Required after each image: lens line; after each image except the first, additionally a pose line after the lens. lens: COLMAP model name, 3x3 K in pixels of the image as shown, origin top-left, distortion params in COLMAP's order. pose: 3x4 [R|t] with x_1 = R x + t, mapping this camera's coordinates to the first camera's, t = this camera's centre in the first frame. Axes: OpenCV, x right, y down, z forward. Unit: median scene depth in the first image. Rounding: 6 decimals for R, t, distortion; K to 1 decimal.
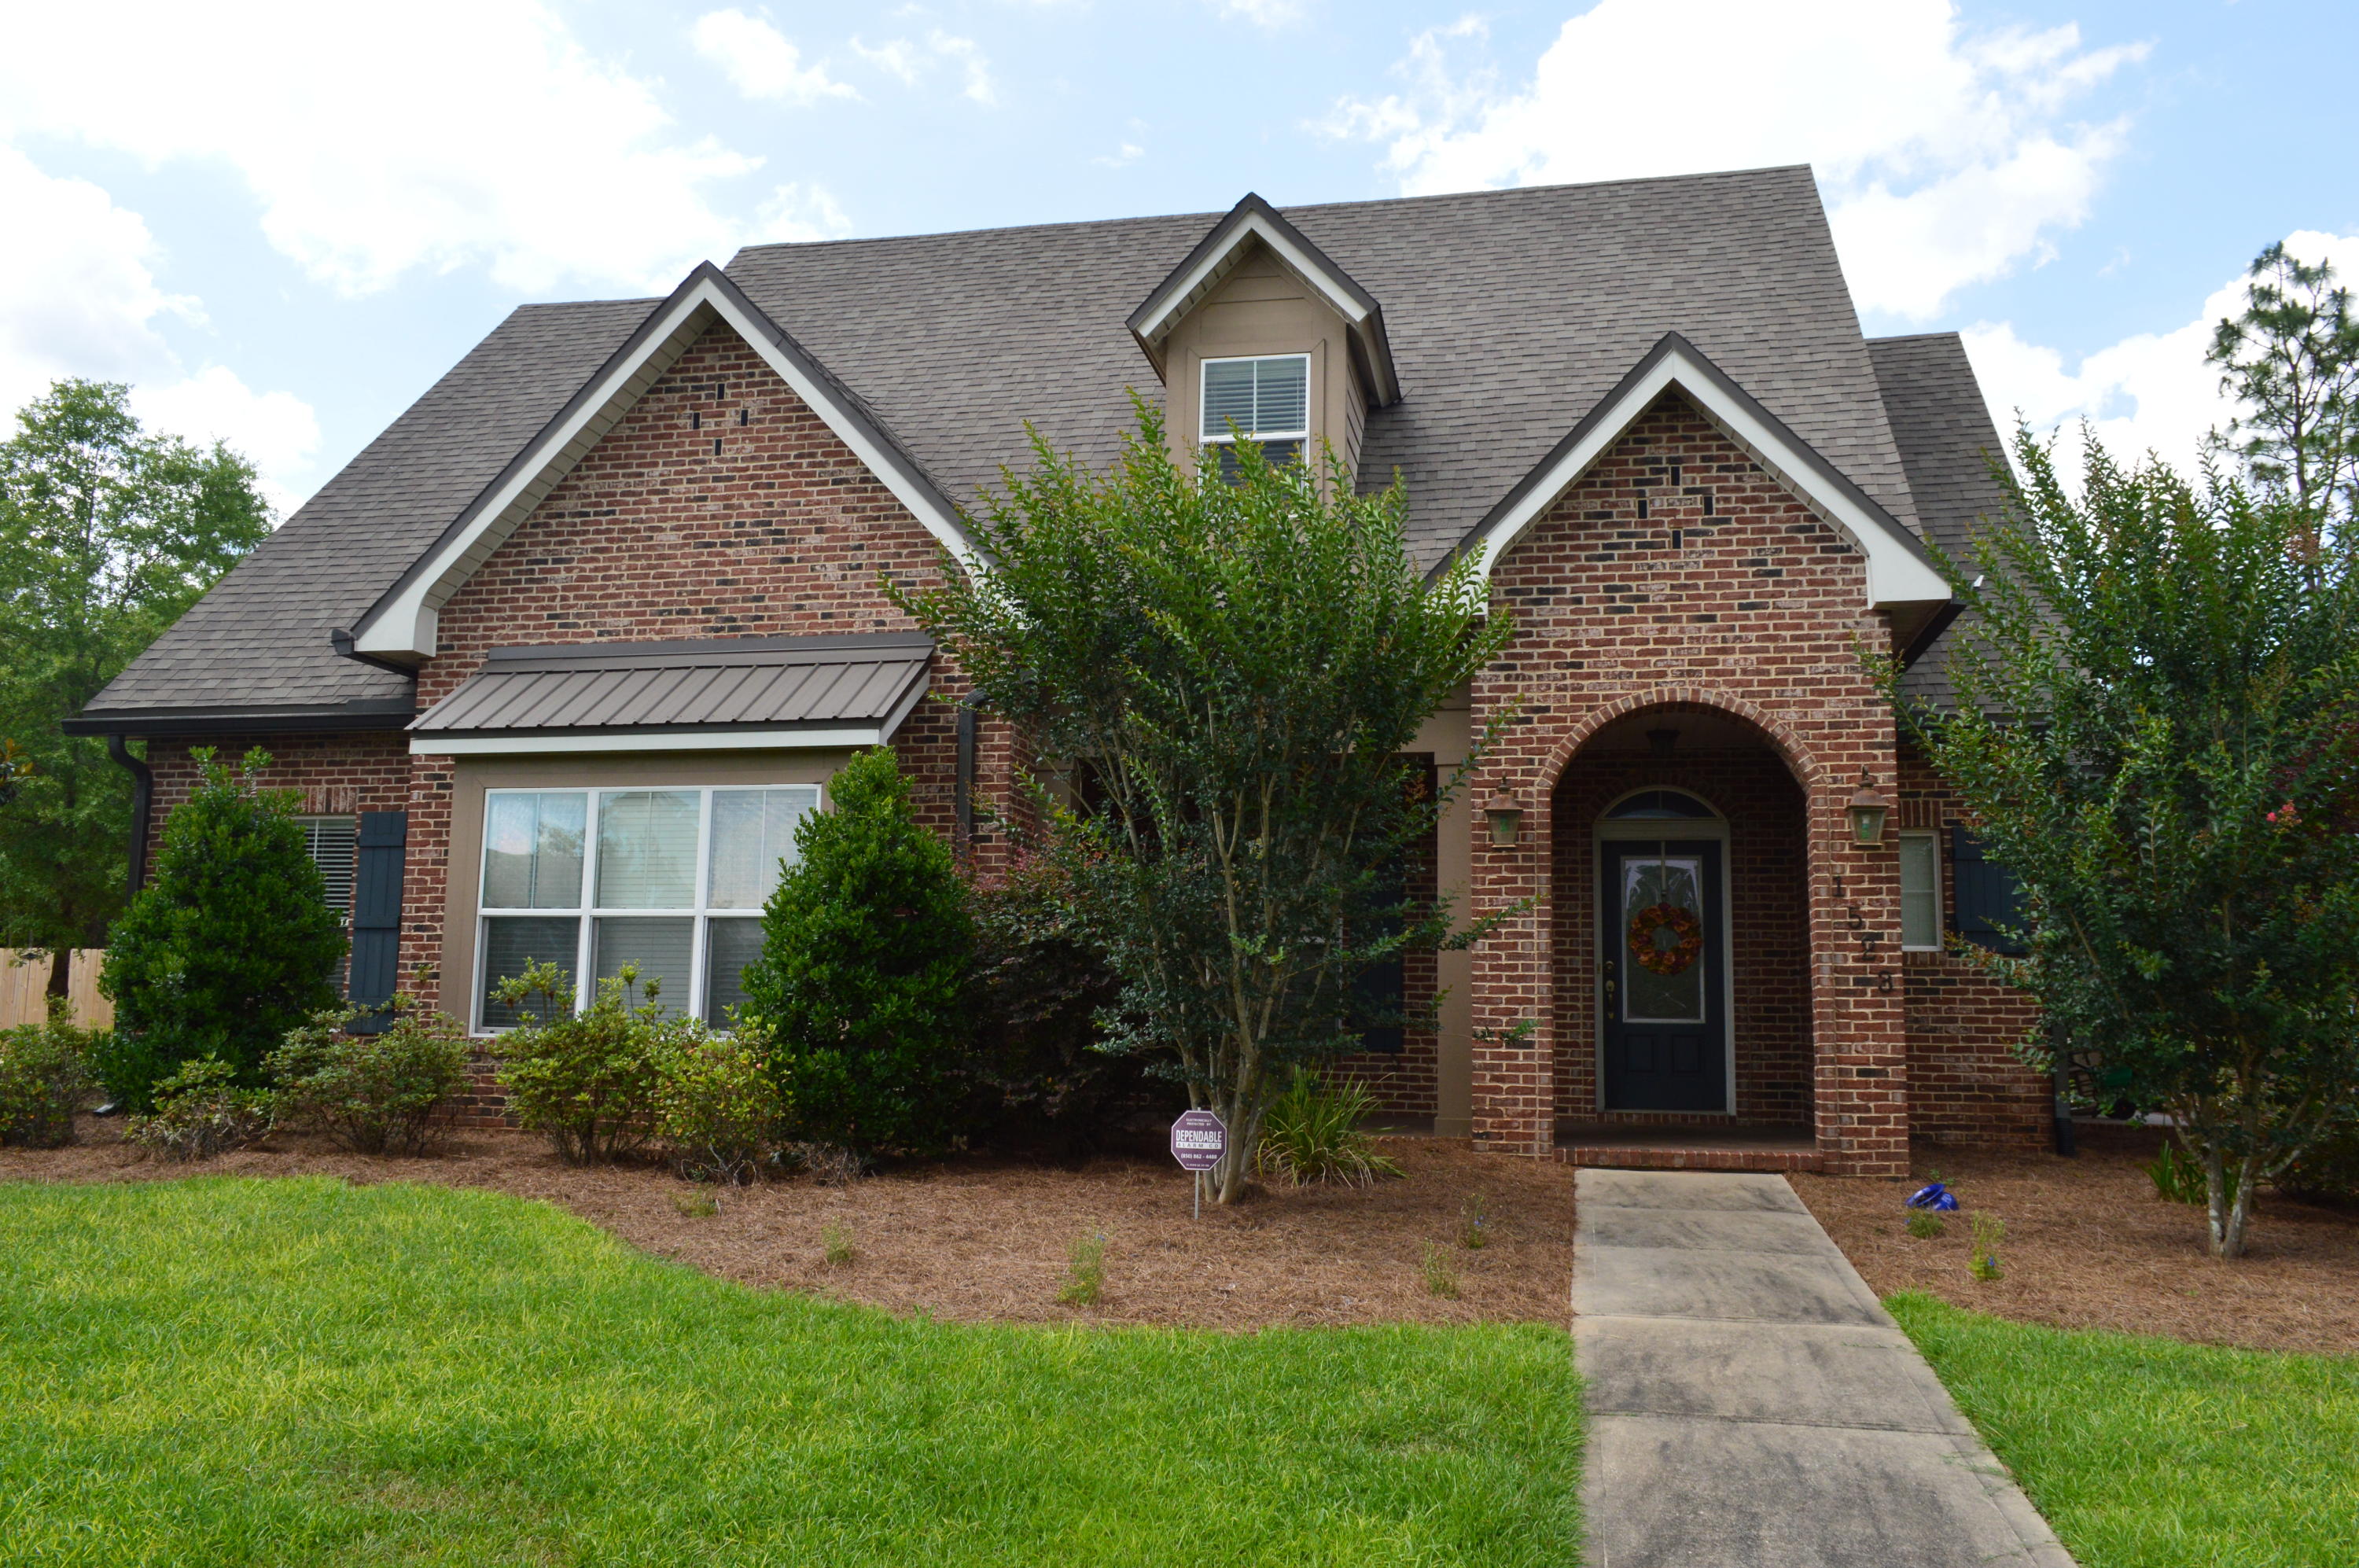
lens RADIAL K [[1854.0, 0, 1169.0], [0, 1854.0, 785.1], [0, 0, 1]] dist [-0.019395, 0.007364]
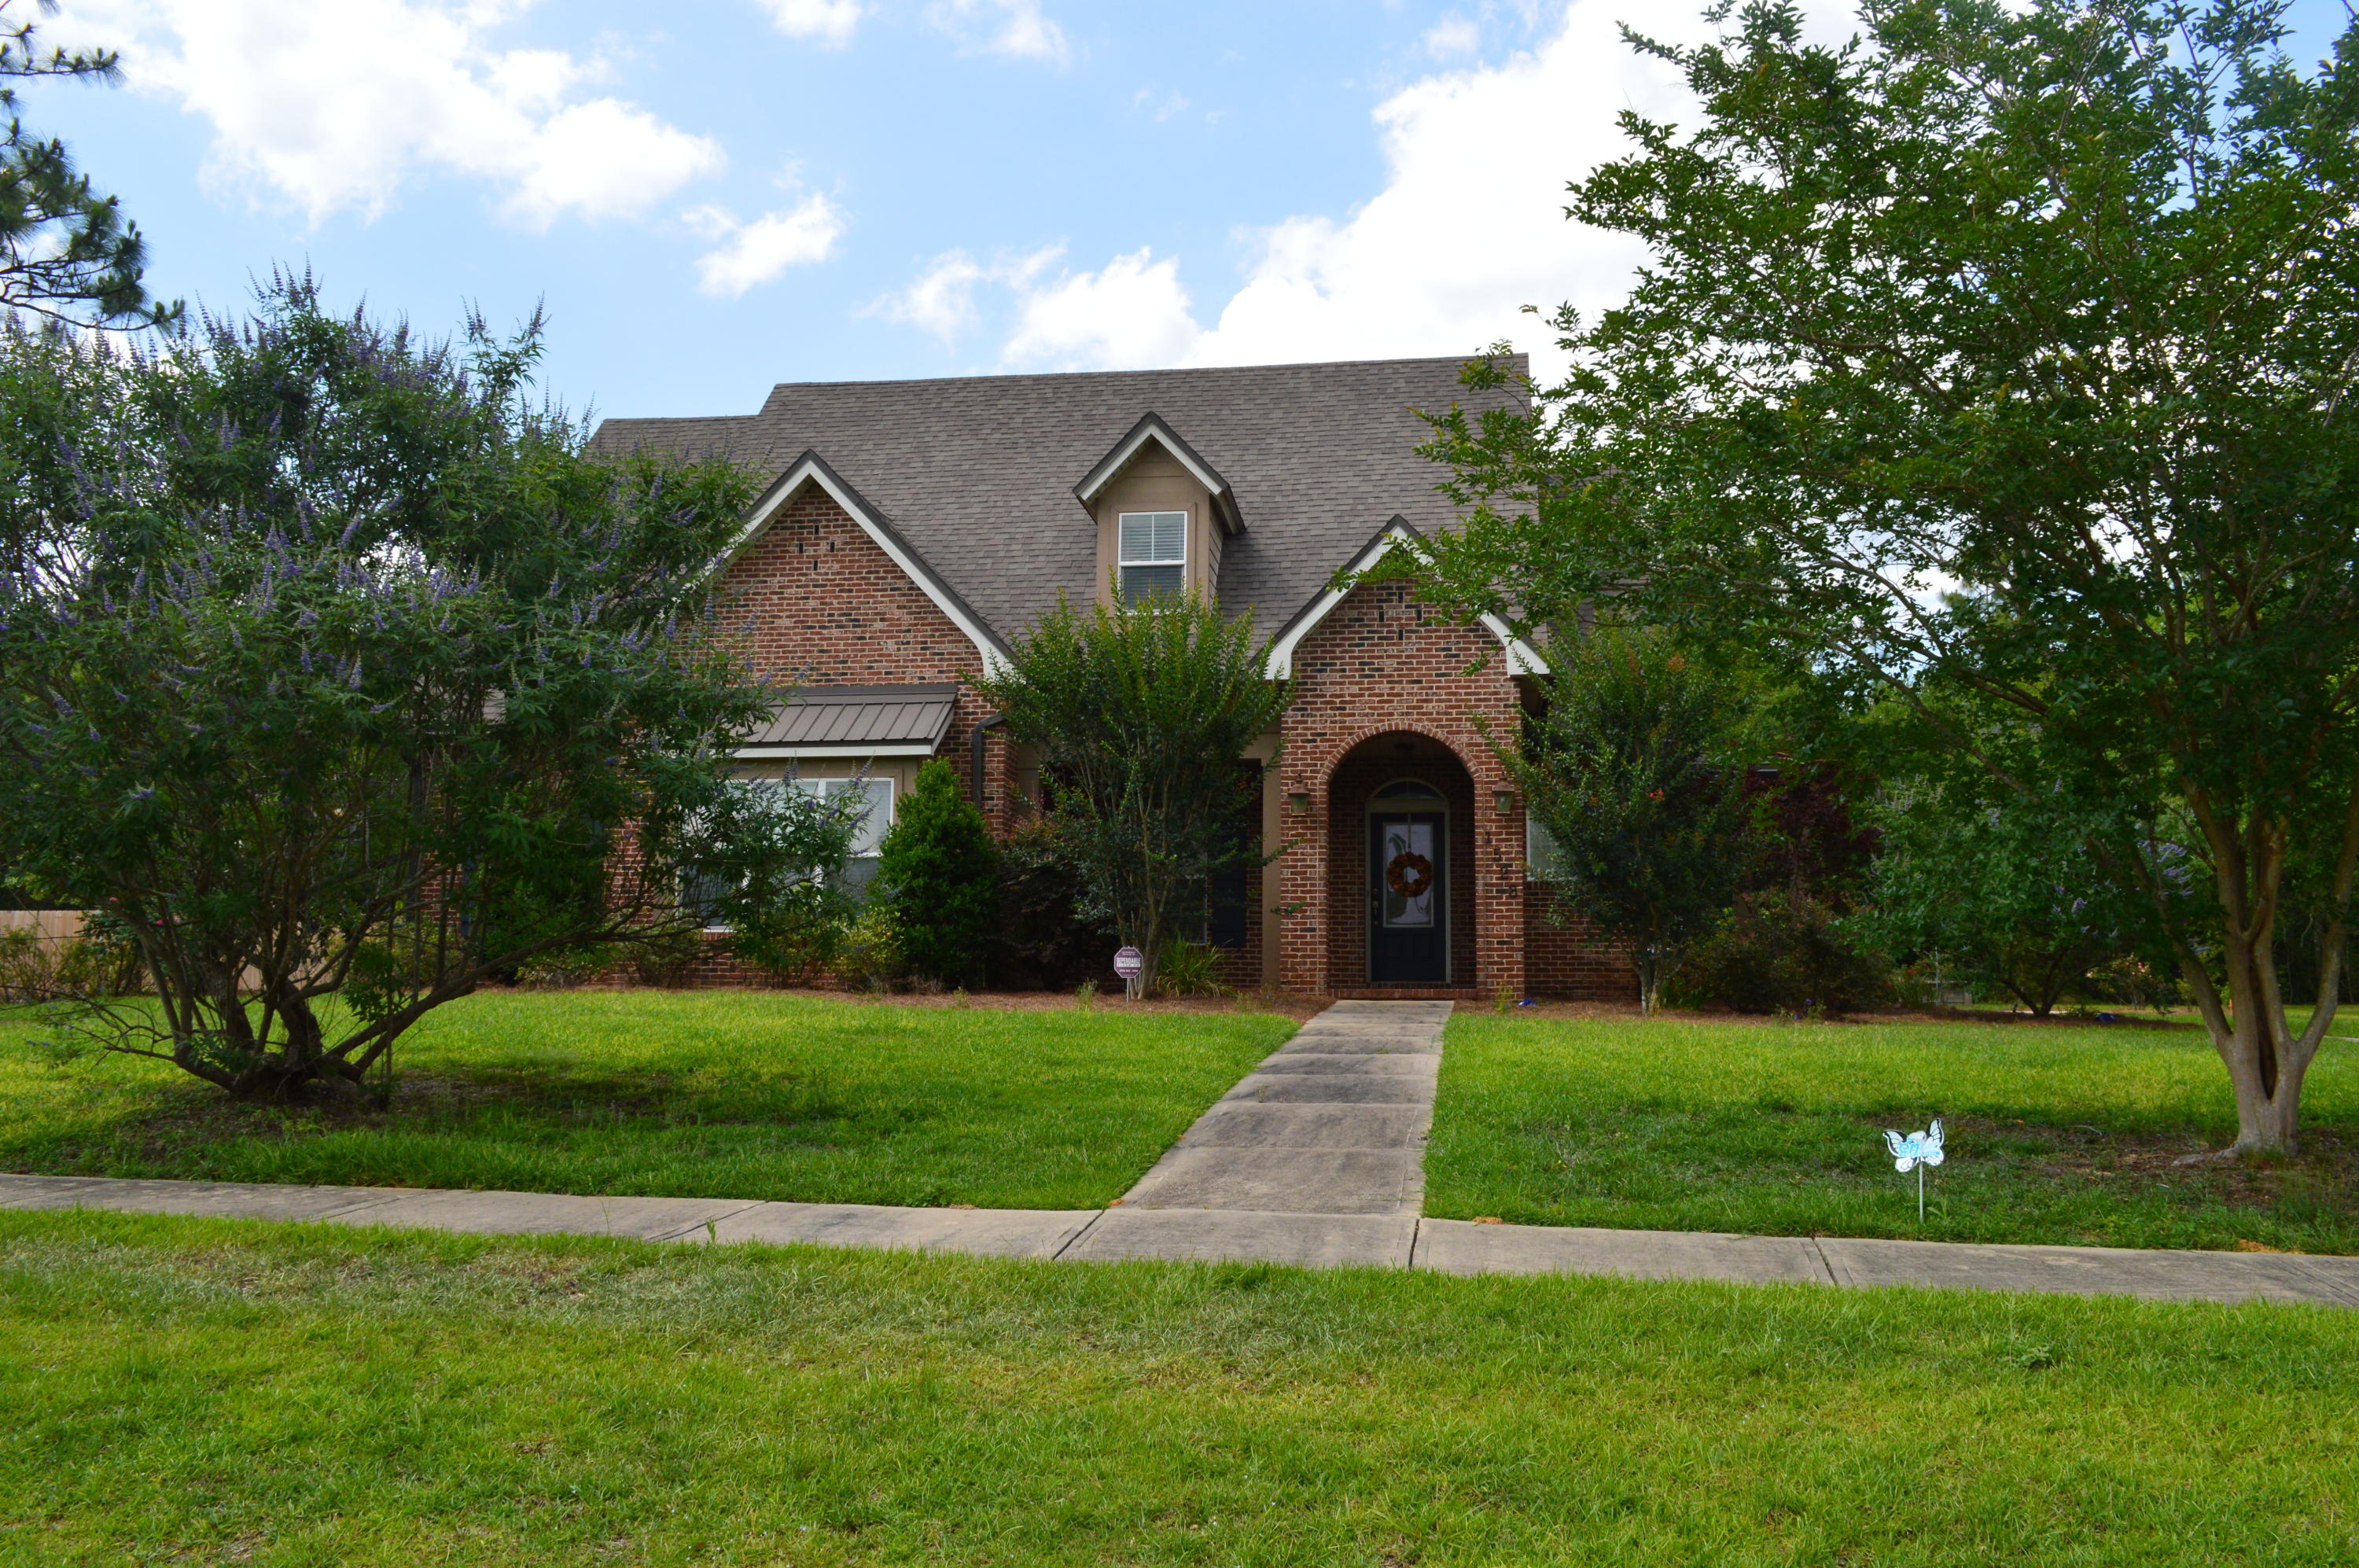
lens RADIAL K [[2035.9, 0, 1179.6], [0, 2035.9, 782.7], [0, 0, 1]] dist [-0.000292, -0.000027]
pose [[0.997522, 0.000378, 0.070350, -0.059757], [-0.000849, 0.999977, 0.006663, -0.008470], [-0.070346, -0.006706, 0.997500, -0.838728]]
